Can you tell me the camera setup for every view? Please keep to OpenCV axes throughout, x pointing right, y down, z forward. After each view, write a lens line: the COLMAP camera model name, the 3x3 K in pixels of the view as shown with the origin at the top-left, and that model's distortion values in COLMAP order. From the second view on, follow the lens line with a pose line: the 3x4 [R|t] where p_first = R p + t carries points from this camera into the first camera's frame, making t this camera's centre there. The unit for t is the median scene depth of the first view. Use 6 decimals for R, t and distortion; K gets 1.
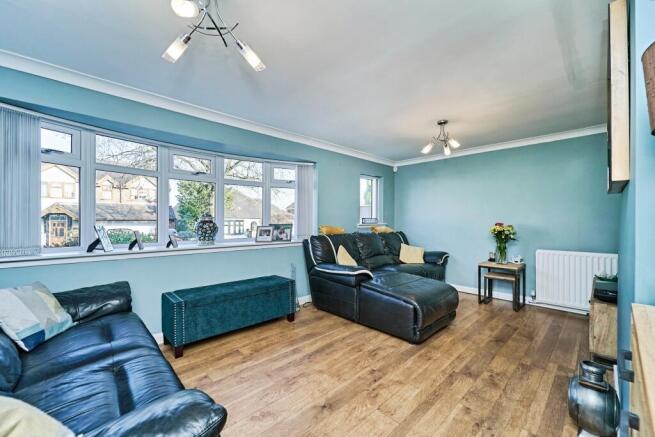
lens RADIAL K [[264.9, 0, 328.8], [0, 264.9, 220.0], [0, 0, 1]] dist [0.001164, -0.000166]
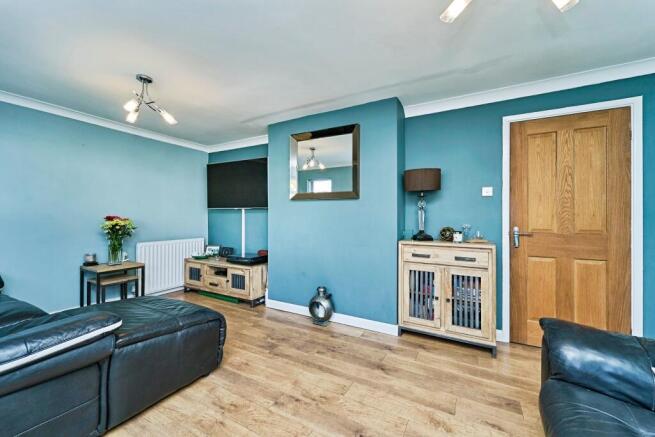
lens RADIAL K [[264.9, 0, 329.6], [0, 264.9, 212.6], [0, 0, 1]] dist [0.001164, -0.000166]
pose [[-0.289007, 0.005263, 0.957313, -0.626237], [0.002256, 0.999986, -0.004817, 0.009038], [-0.957324, 0.000768, -0.289014, 1.070153]]
